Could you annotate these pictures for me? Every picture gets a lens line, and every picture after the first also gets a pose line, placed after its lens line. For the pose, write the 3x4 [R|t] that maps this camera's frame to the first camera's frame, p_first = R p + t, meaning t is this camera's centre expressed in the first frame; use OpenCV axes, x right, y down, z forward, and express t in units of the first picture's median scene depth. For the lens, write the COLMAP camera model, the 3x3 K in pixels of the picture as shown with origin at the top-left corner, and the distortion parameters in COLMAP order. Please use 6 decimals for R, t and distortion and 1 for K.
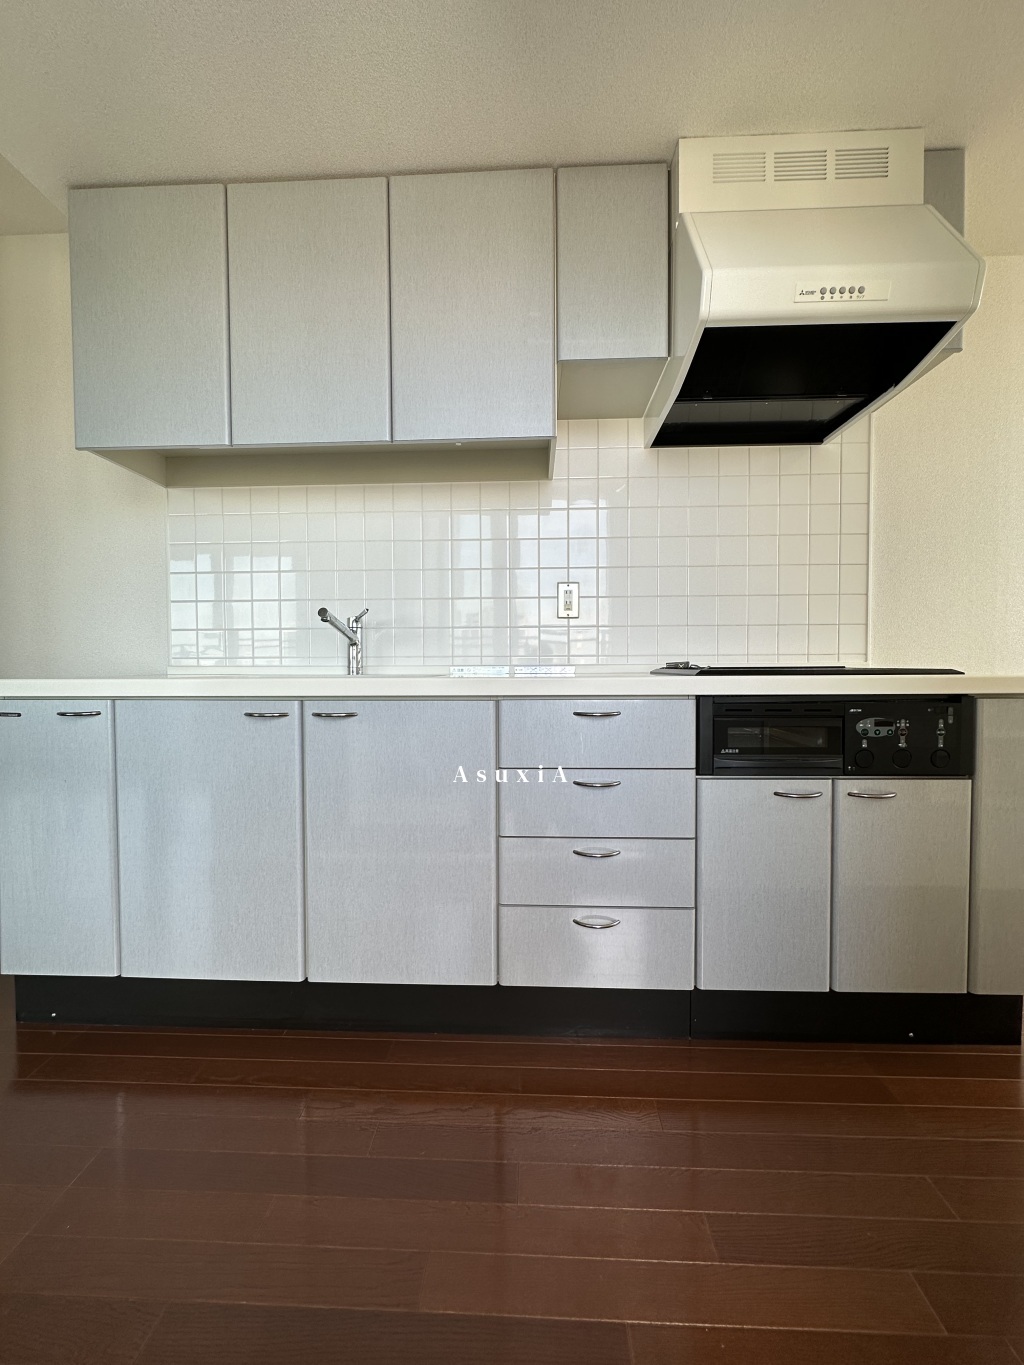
lens RADIAL K [[549.1, 0, 512.9], [0, 549.1, 682.9], [0, 0, 1]] dist [-0.001685, -0.000325]
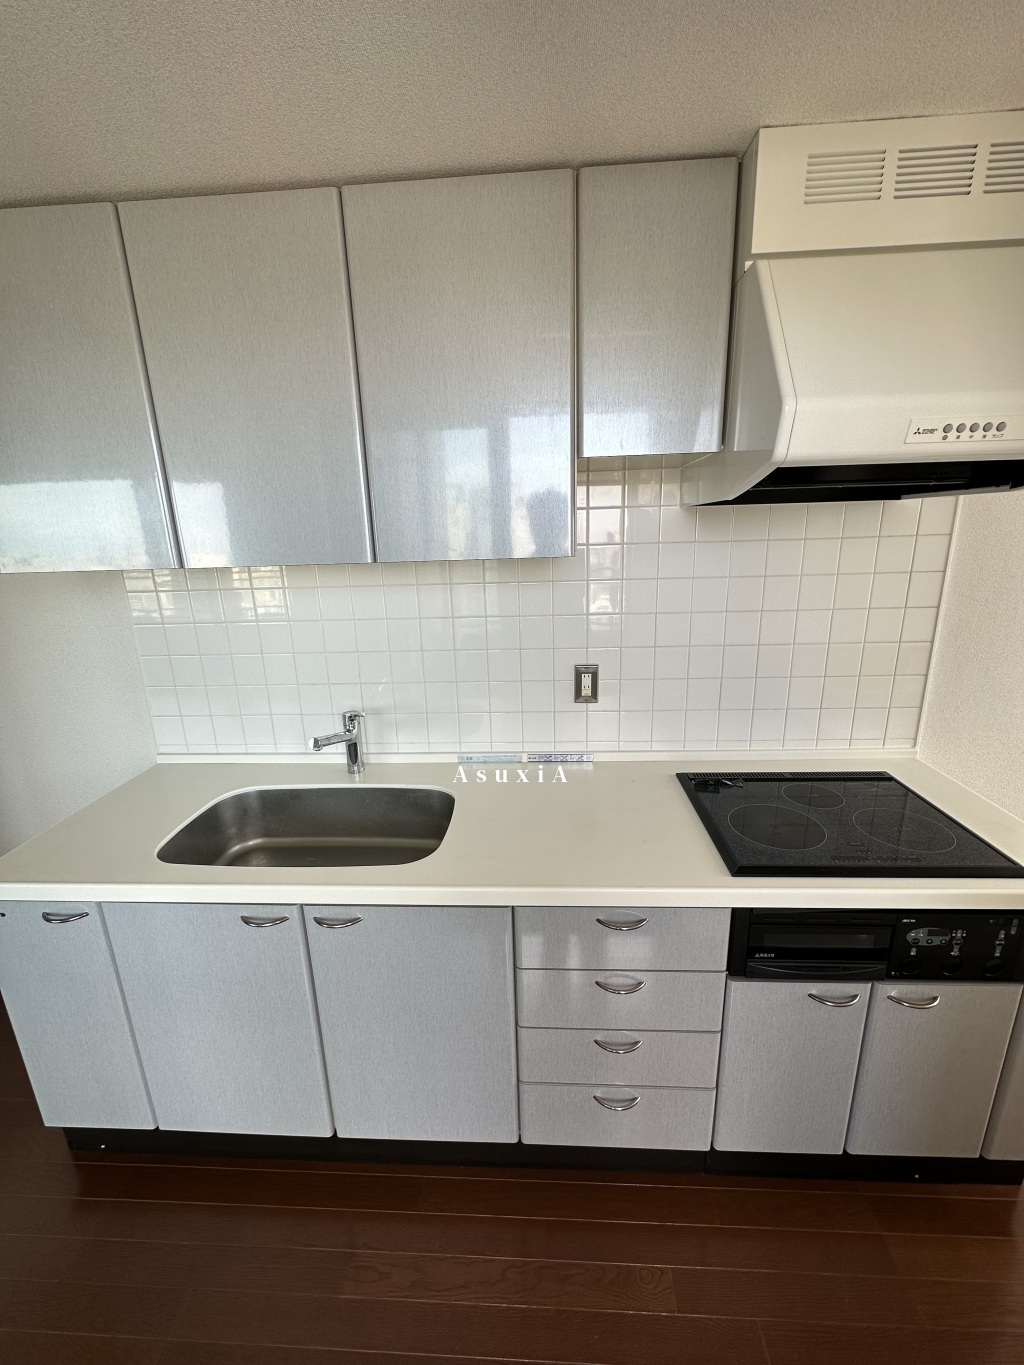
lens RADIAL K [[549.1, 0, 512.1], [0, 549.1, 681.7], [0, 0, 1]] dist [-0.001685, -0.000325]
pose [[0.999654, -0.020405, -0.016623, -0.007125], [0.023695, 0.972681, 0.230933, -0.537817], [0.011457, -0.231247, 0.972828, 0.195017]]
